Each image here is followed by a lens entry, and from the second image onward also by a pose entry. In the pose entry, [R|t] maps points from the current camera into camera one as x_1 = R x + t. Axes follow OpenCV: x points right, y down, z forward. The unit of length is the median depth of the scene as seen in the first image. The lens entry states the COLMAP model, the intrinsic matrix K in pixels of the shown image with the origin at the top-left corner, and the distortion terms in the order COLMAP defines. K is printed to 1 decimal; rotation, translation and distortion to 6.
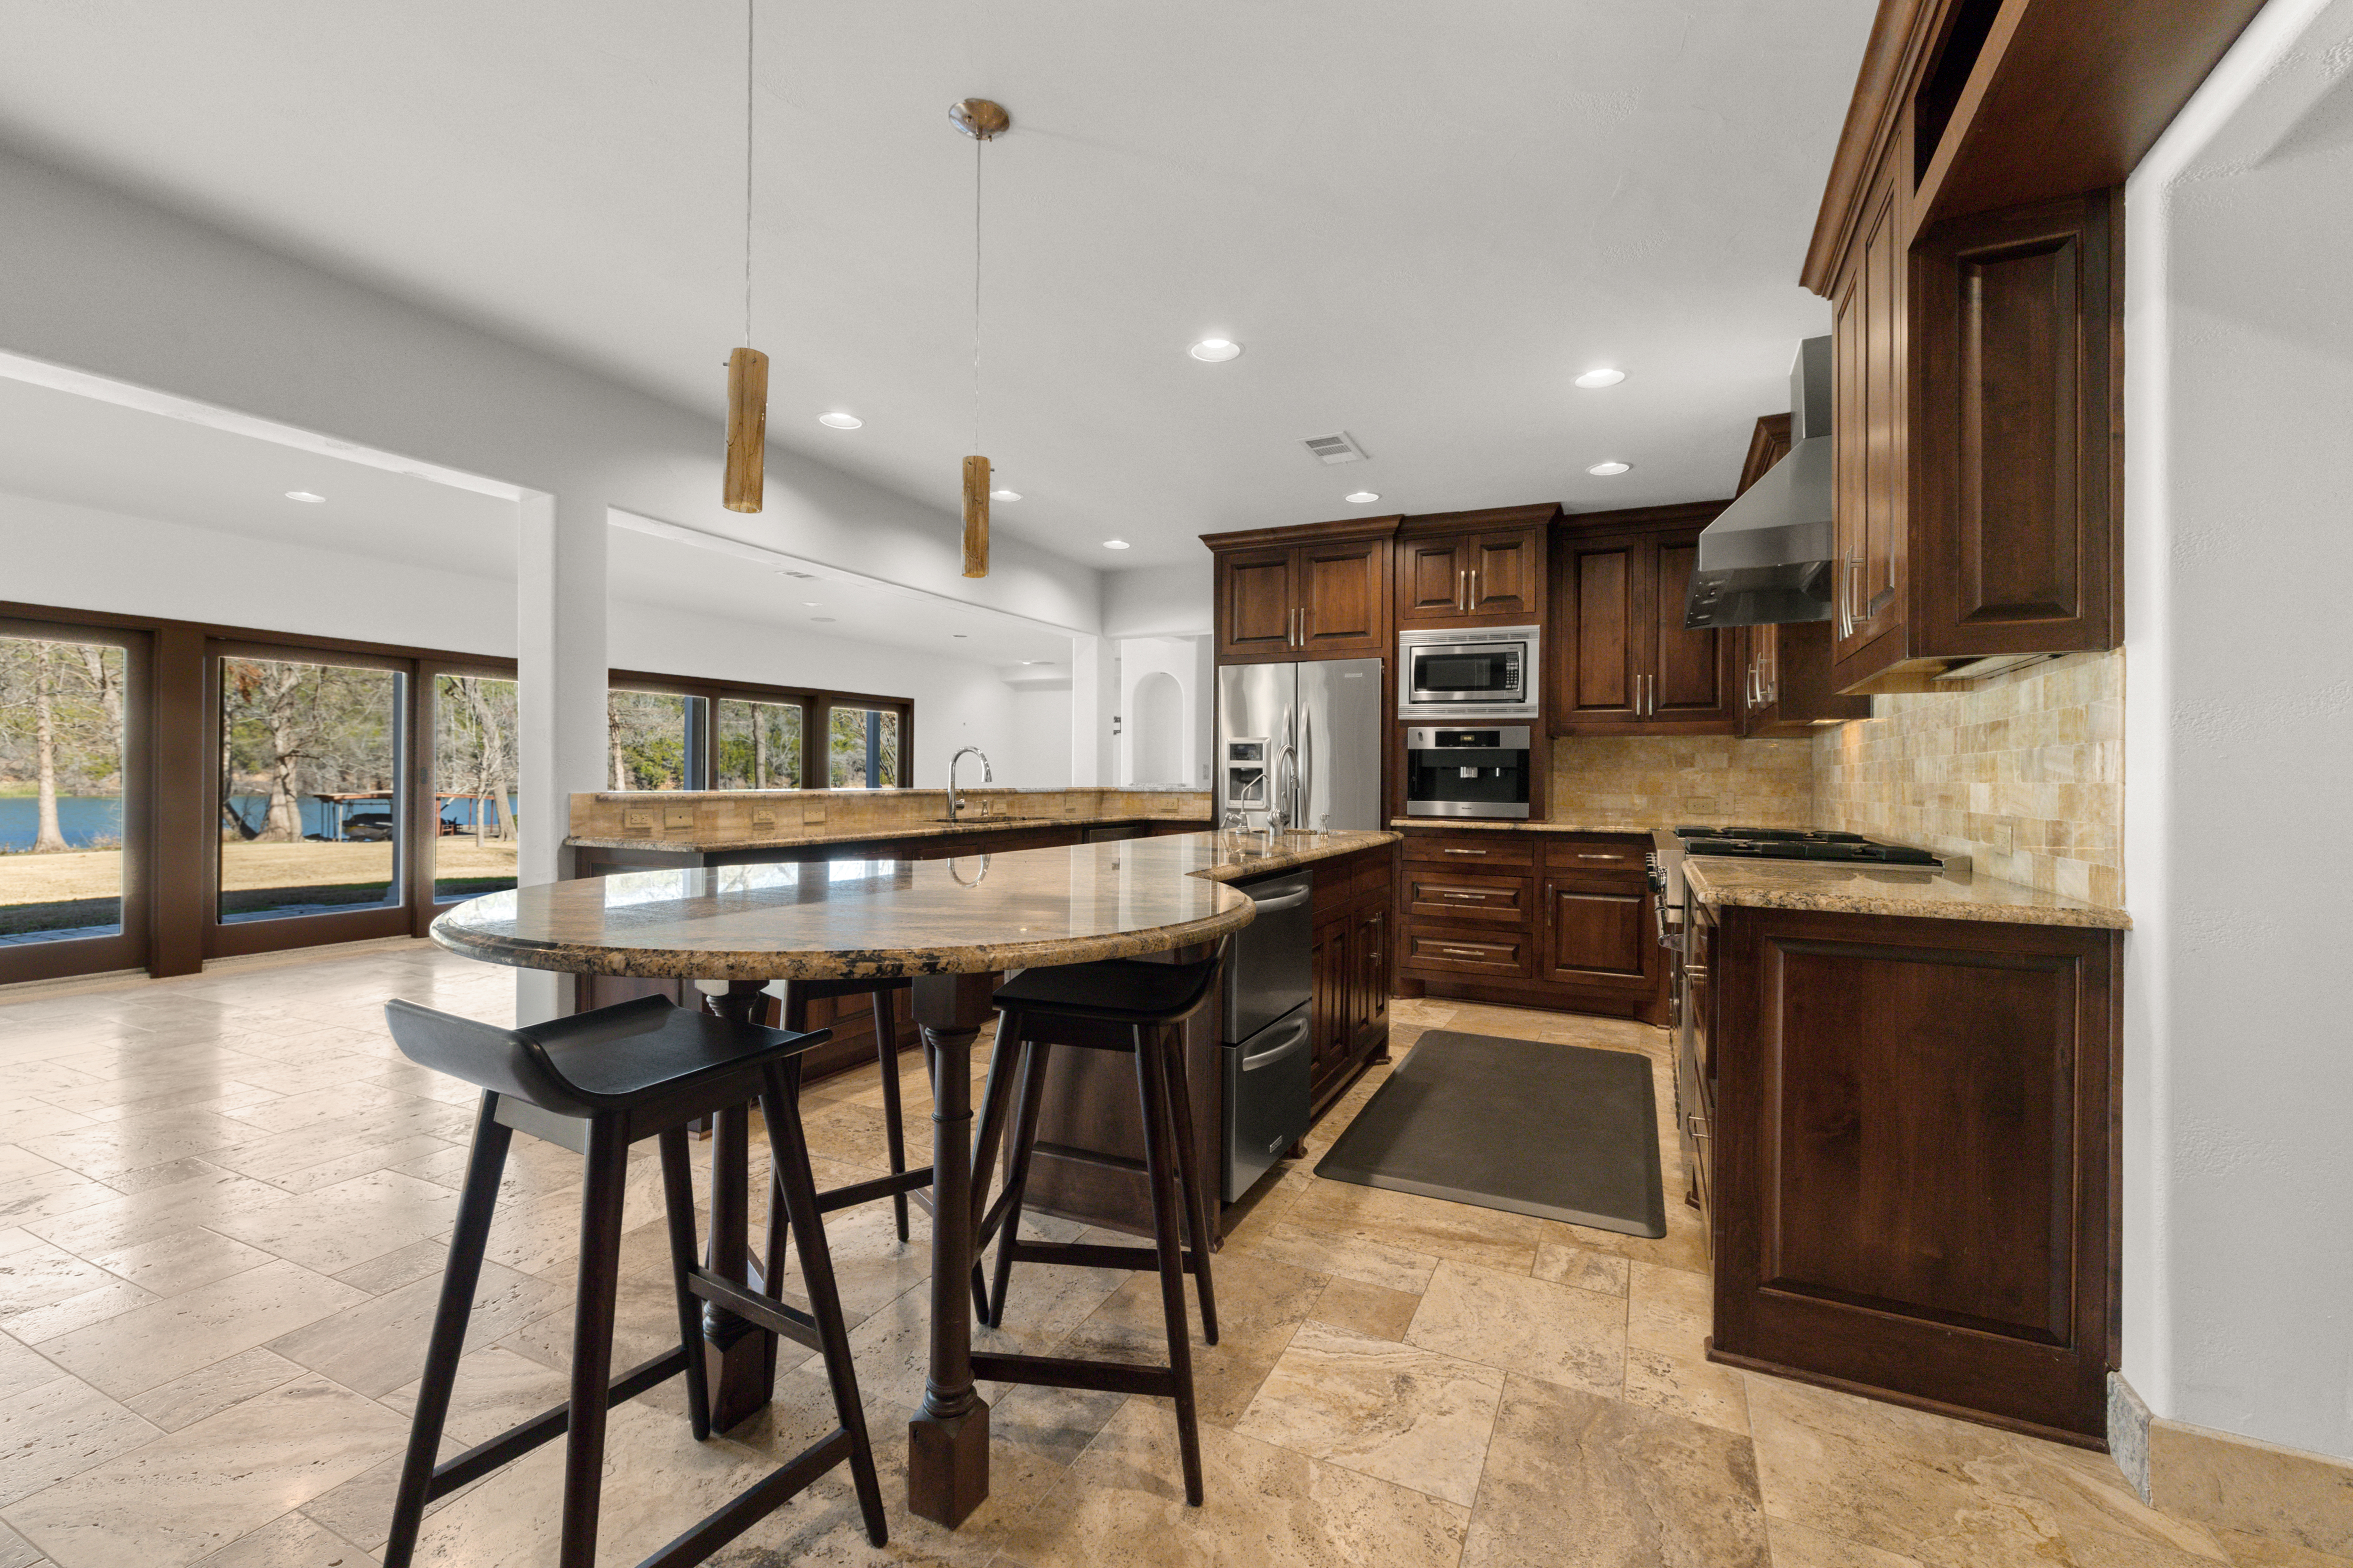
lens RADIAL K [[1017.0, 0, 1167.0], [0, 1017.0, 775.0], [0, 0, 1]] dist [0.003966, 0.000088]
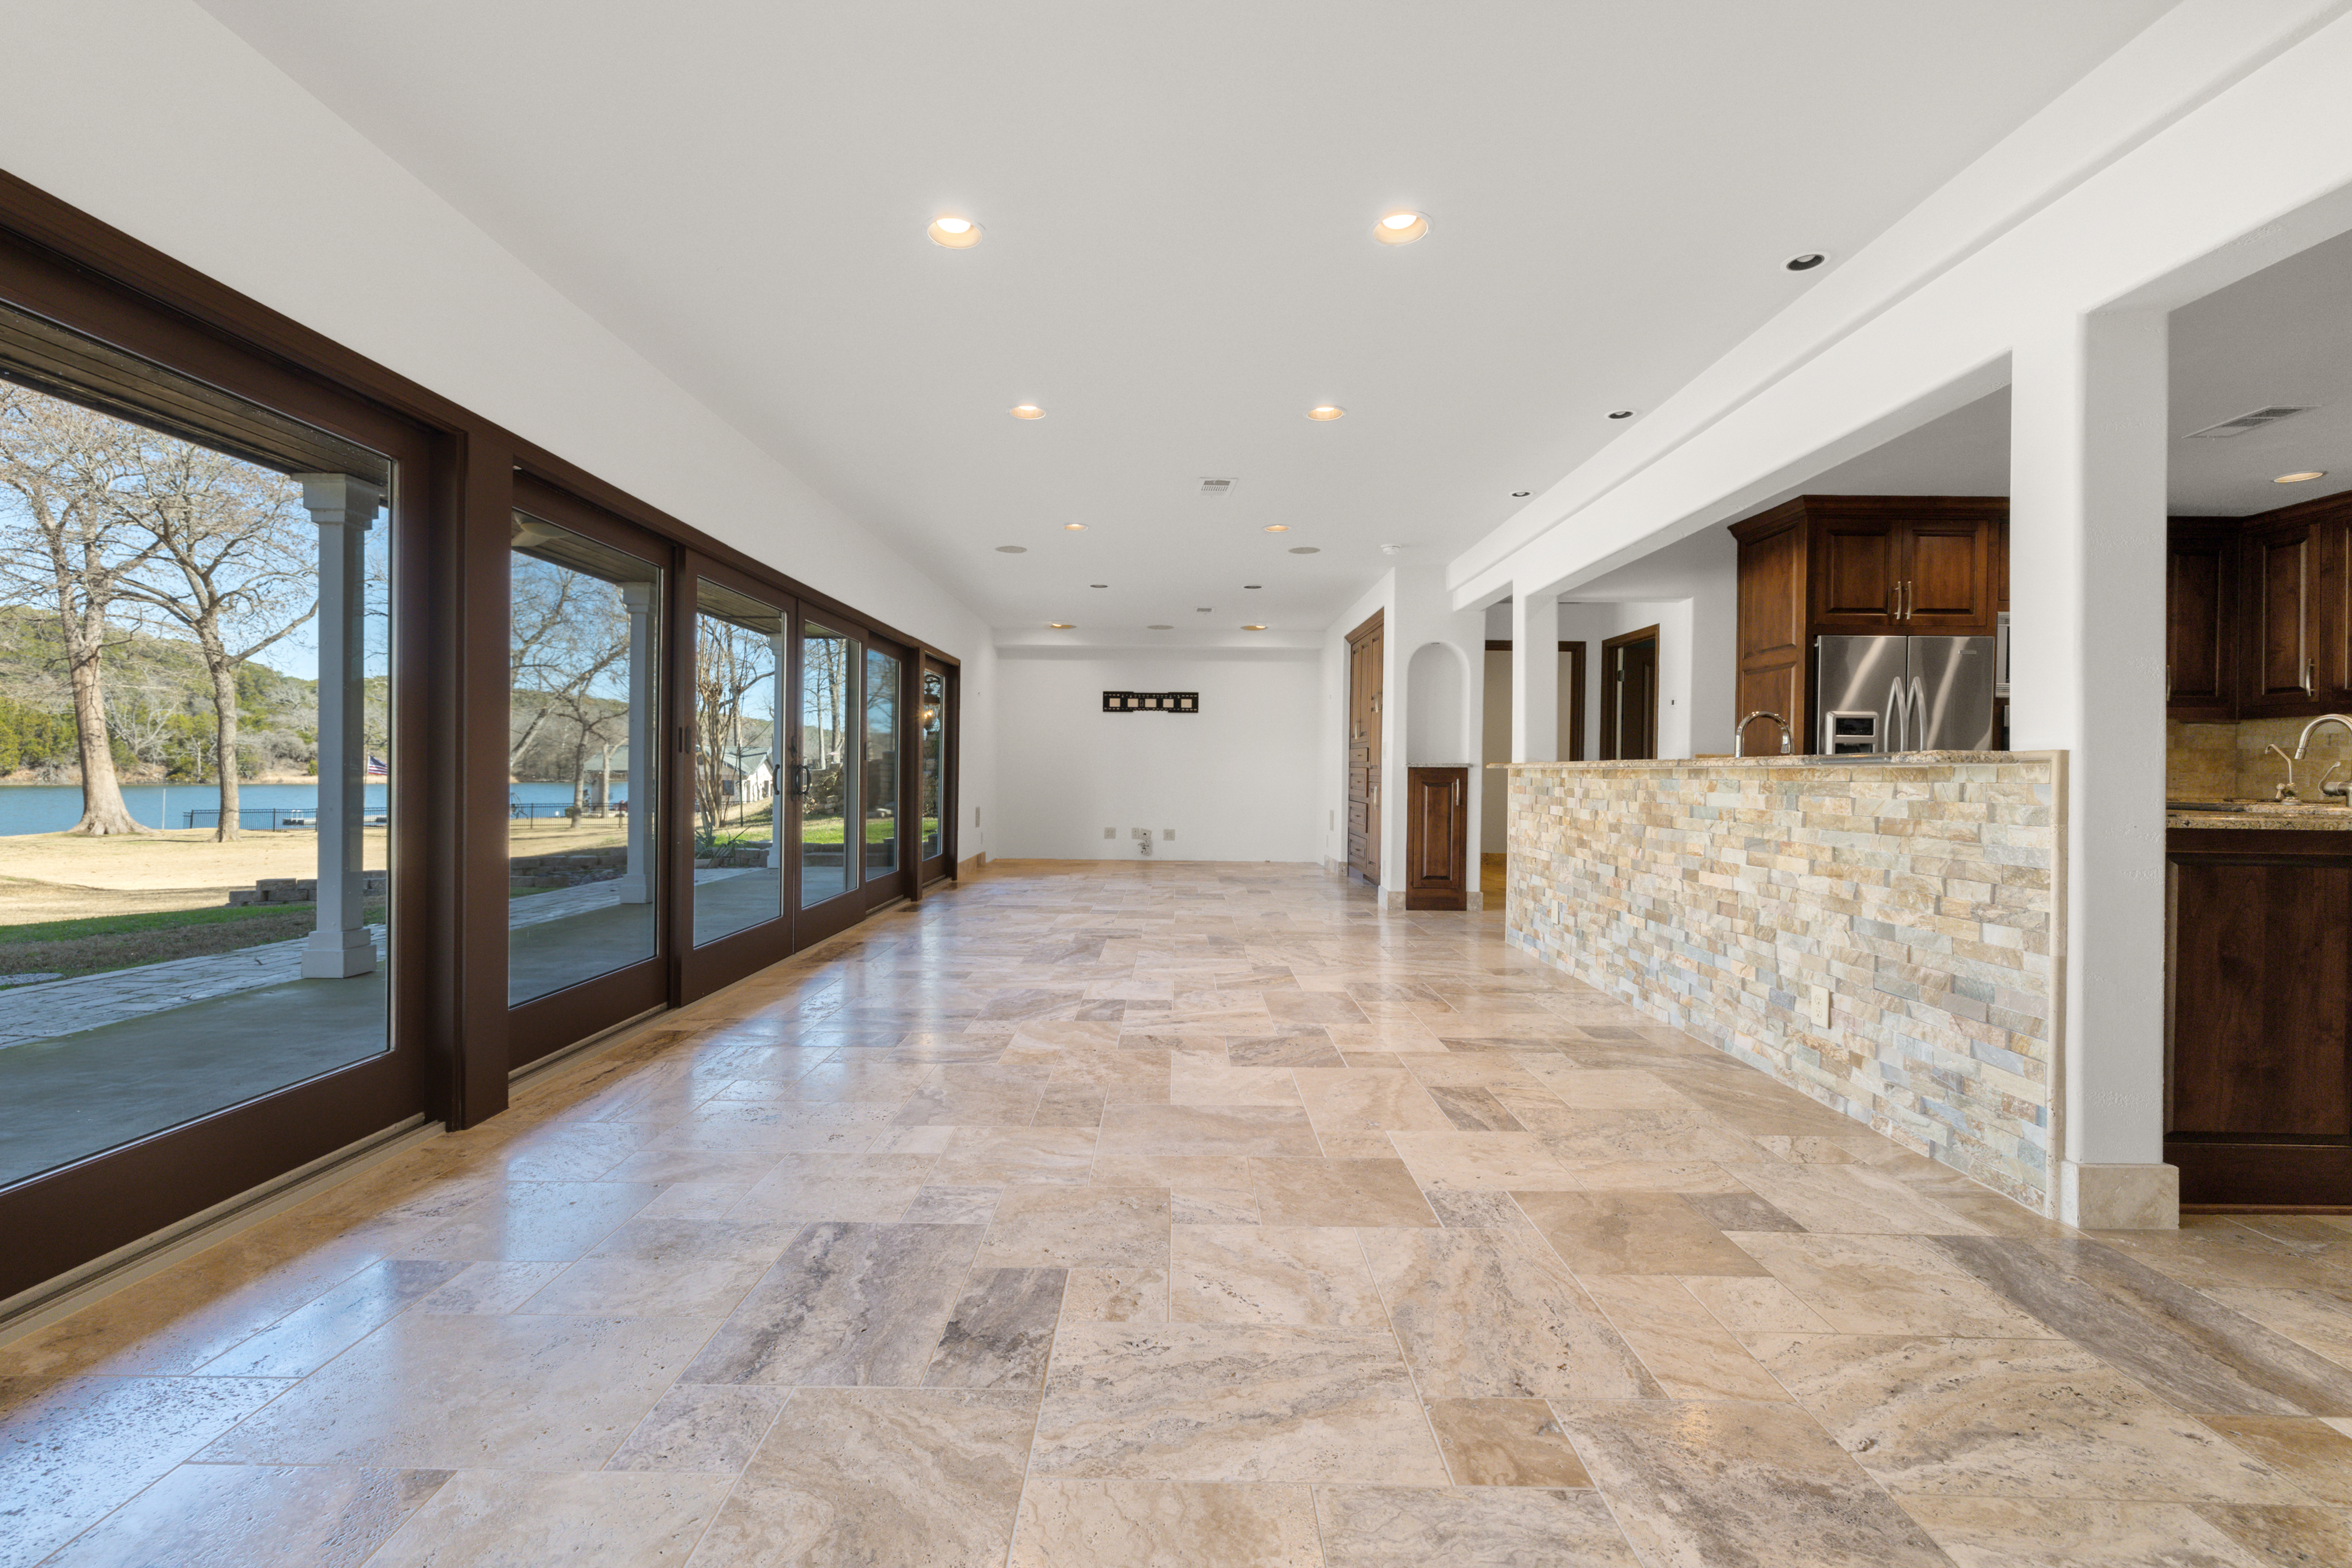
lens RADIAL K [[1016.5, 0, 1166.5], [0, 1016.5, 775.0], [0, 0, 1]] dist [0.003966, 0.000088]
pose [[0.895802, 0.005218, 0.444422, -0.954754], [-0.007550, 0.999965, 0.003478, 0.026516], [-0.444389, -0.006470, 0.895811, 0.433855]]
